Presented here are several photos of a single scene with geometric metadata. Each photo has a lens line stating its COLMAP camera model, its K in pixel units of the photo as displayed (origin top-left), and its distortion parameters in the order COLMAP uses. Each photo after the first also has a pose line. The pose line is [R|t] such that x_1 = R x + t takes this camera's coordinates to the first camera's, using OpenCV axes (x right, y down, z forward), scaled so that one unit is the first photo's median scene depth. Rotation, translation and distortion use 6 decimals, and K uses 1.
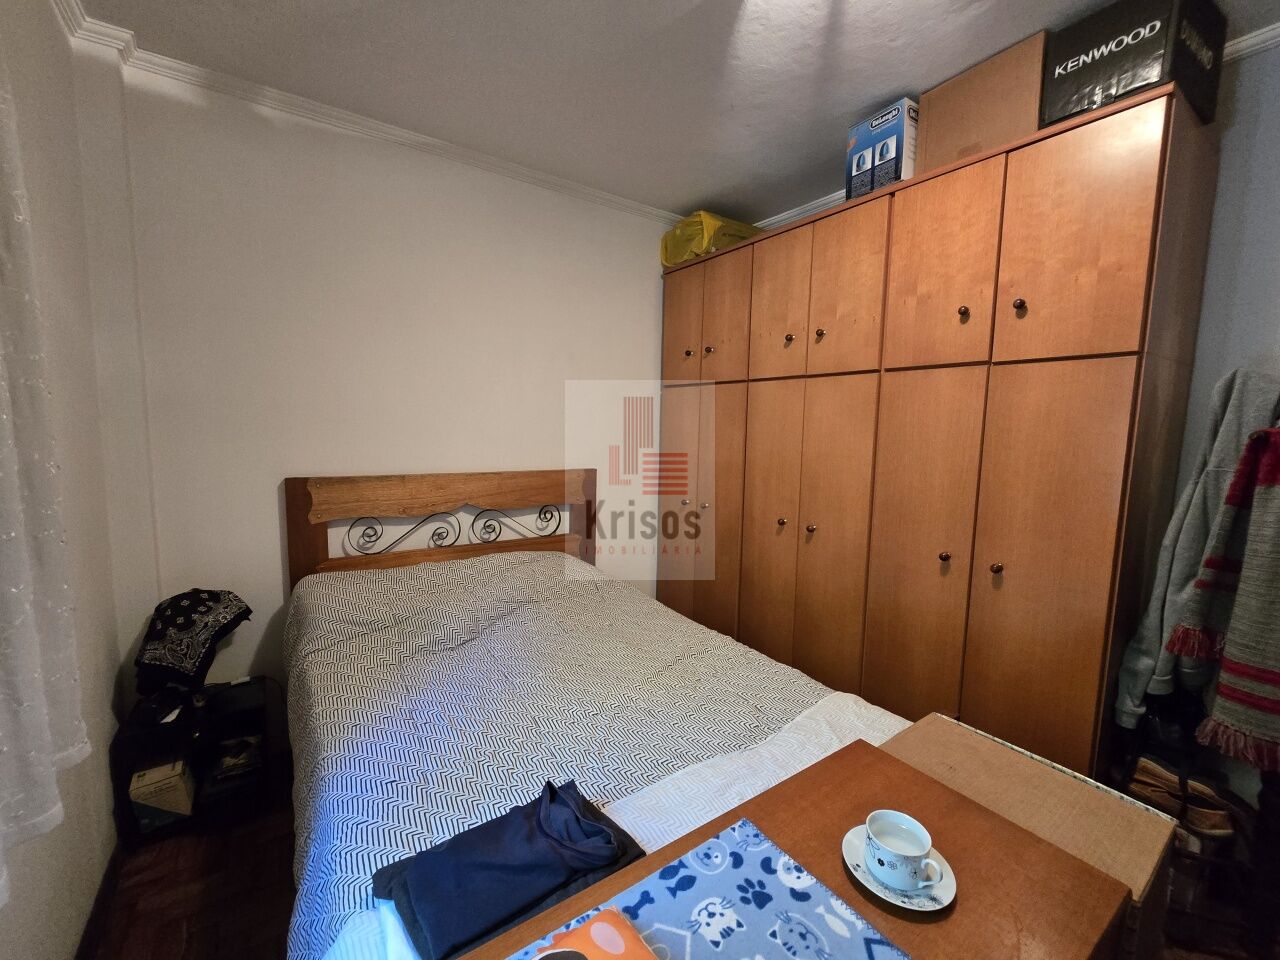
lens RADIAL K [[525.4, 0, 640.9], [0, 525.4, 480.7], [0, 0, 1]] dist [-0.002310, -0.000725]
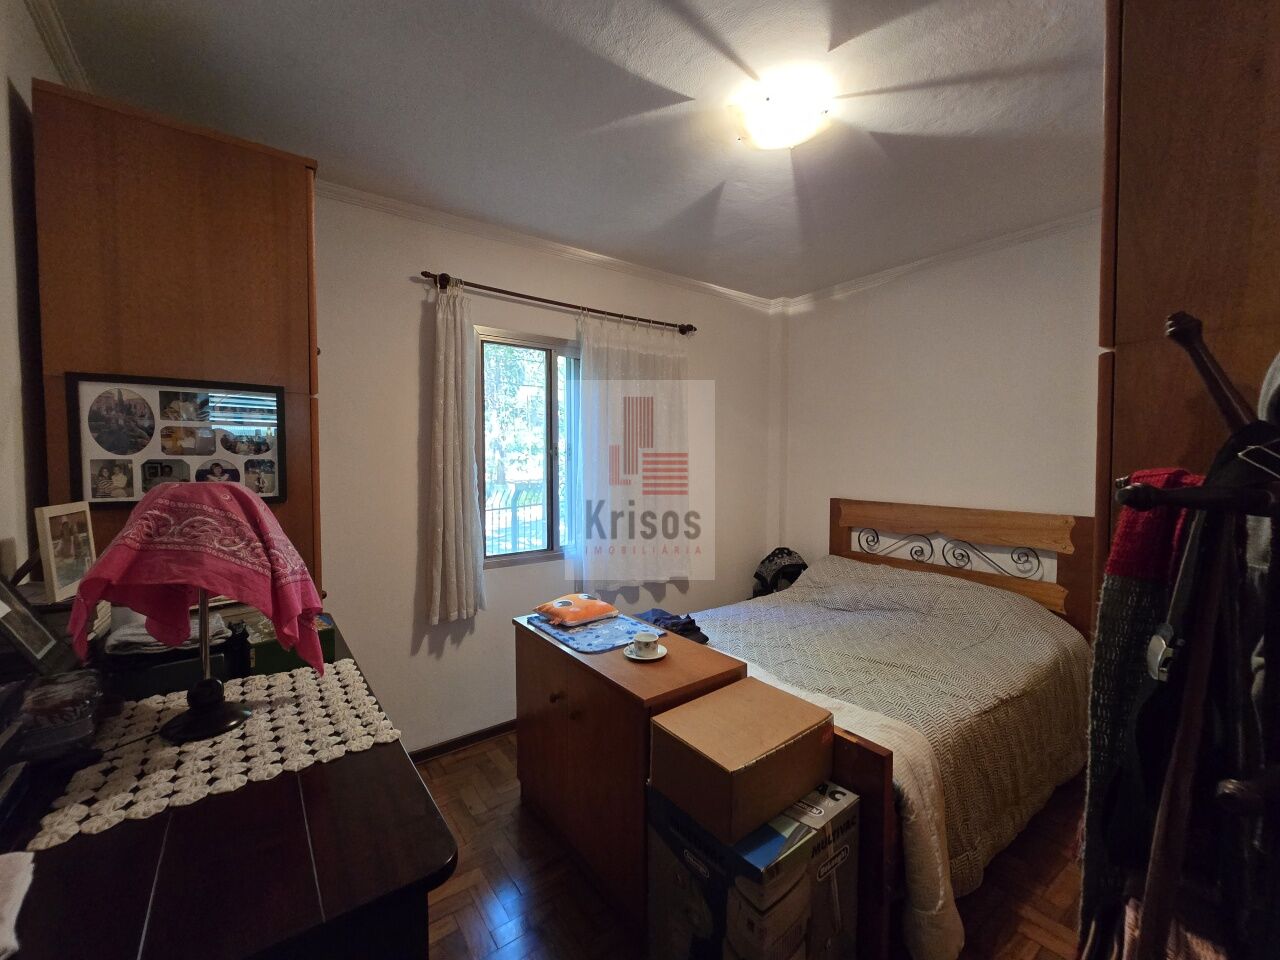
lens RADIAL K [[525.4, 0, 640.9], [0, 525.4, 480.7], [0, 0, 1]] dist [-0.002310, -0.000725]
pose [[0.036770, 0.022096, -0.999079, 1.227882], [-0.105897, 0.994213, 0.018091, -0.030732], [0.993697, 0.105134, 0.038898, 0.349918]]
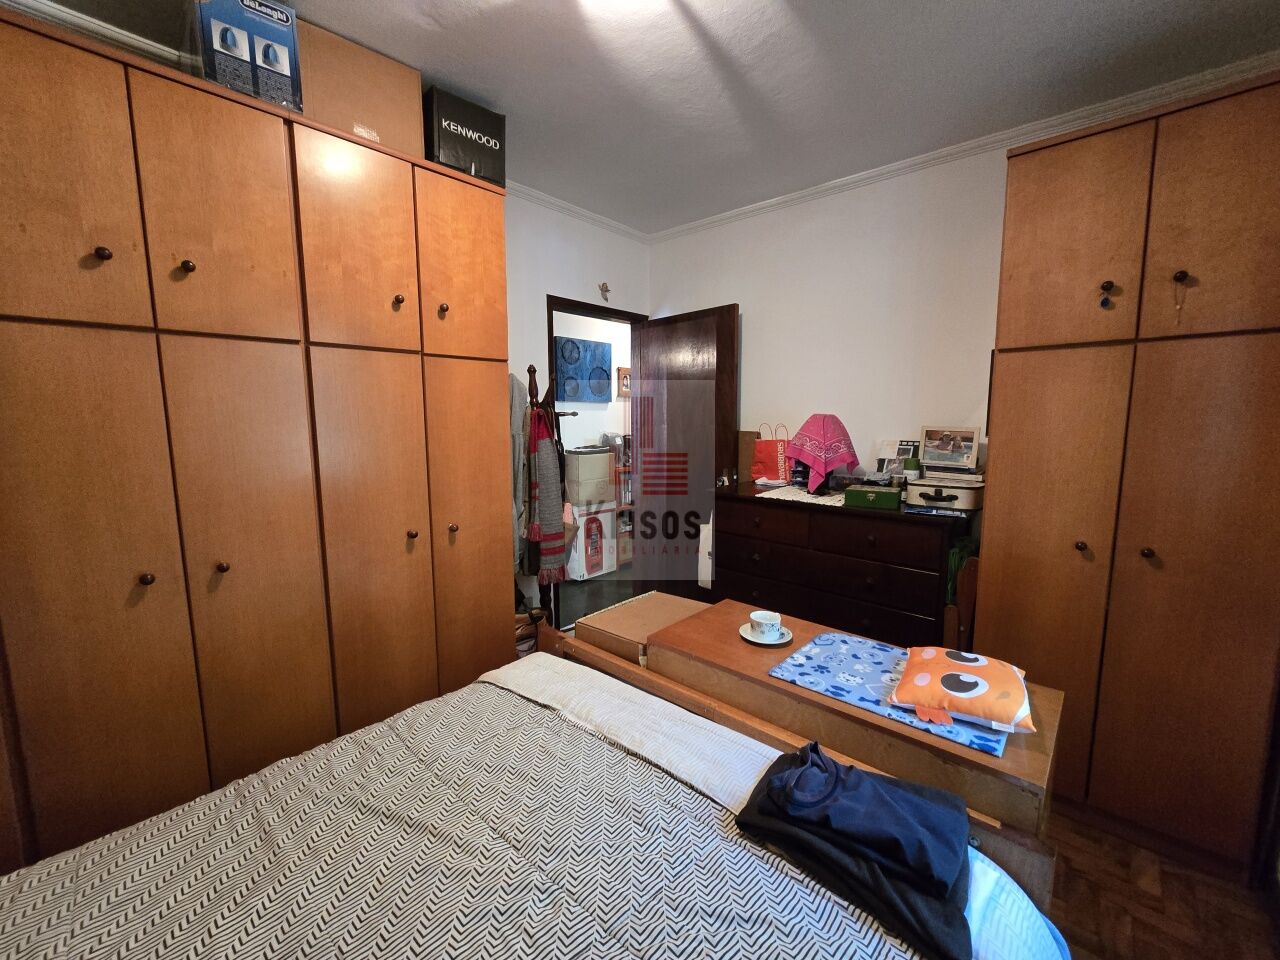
lens RADIAL K [[525.4, 0, 640.9], [0, 525.4, 480.7], [0, 0, 1]] dist [-0.002310, -0.000725]
pose [[-0.225316, -0.142320, 0.963835, -0.534694], [0.102395, 0.980336, 0.168693, -0.093070], [-0.968890, 0.136701, -0.206313, 0.773998]]
